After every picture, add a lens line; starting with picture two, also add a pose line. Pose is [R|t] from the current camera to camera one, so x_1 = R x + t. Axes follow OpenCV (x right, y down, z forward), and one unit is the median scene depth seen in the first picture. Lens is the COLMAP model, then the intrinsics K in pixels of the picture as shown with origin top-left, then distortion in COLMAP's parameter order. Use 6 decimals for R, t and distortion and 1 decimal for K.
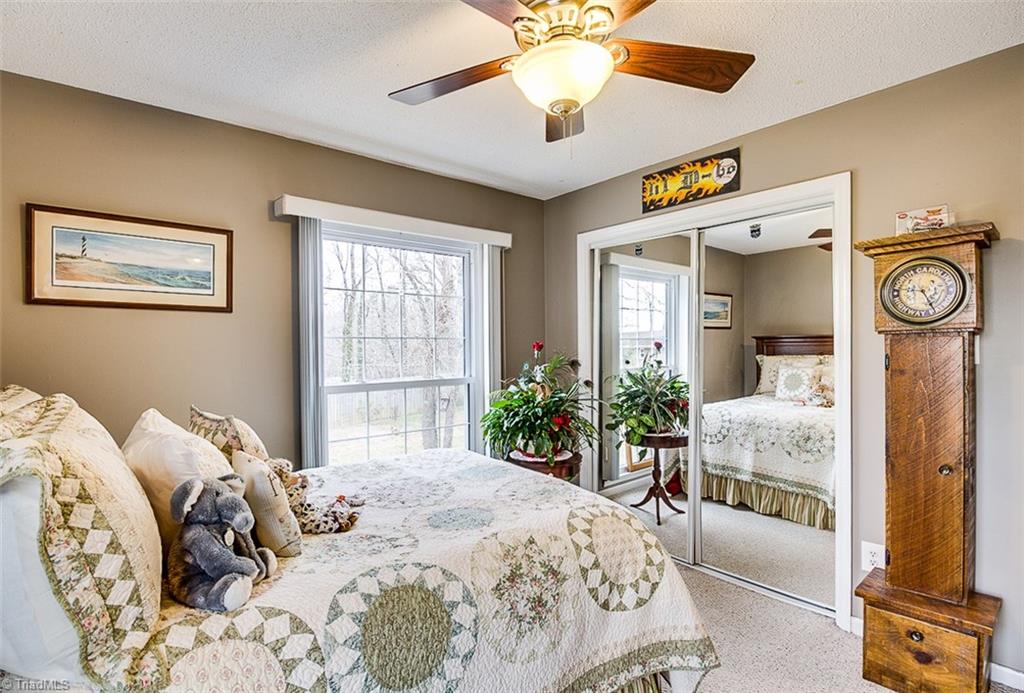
lens RADIAL K [[502.4, 0, 512.0], [0, 502.4, 346.5], [0, 0, 1]] dist [-0.021614, -0.000275]
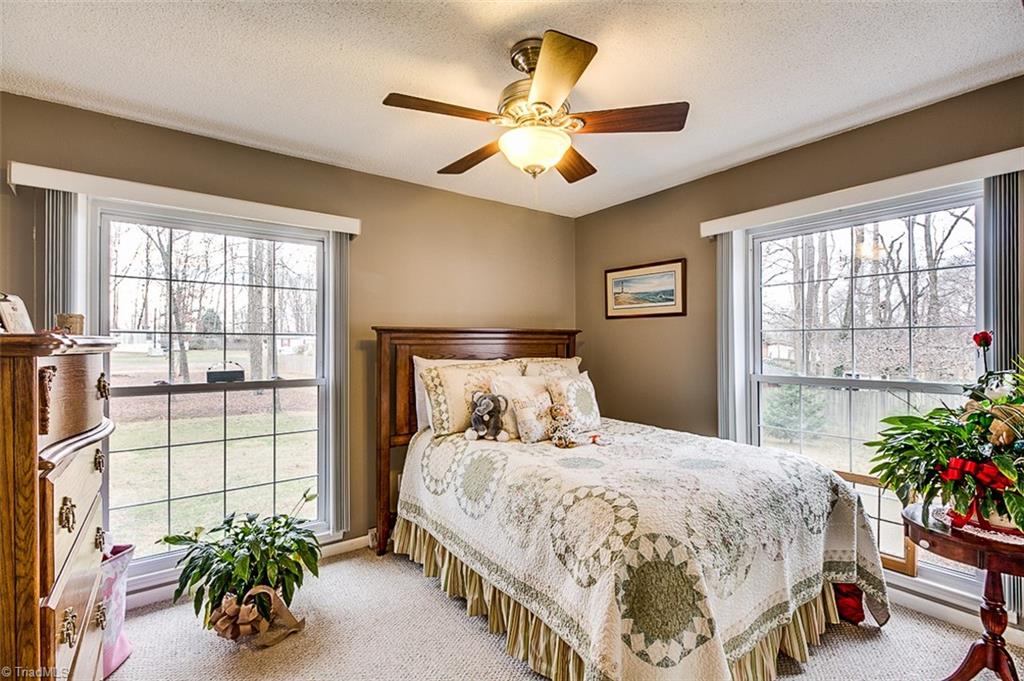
lens RADIAL K [[474.7, 0, 512.0], [0, 474.7, 340.5], [0, 0, 1]] dist [0.000768, -0.000299]
pose [[-0.077488, 0.006057, -0.996975, 1.021367], [0.004978, 0.999971, 0.005689, -0.009040], [0.996981, -0.004522, -0.077516, 0.746889]]
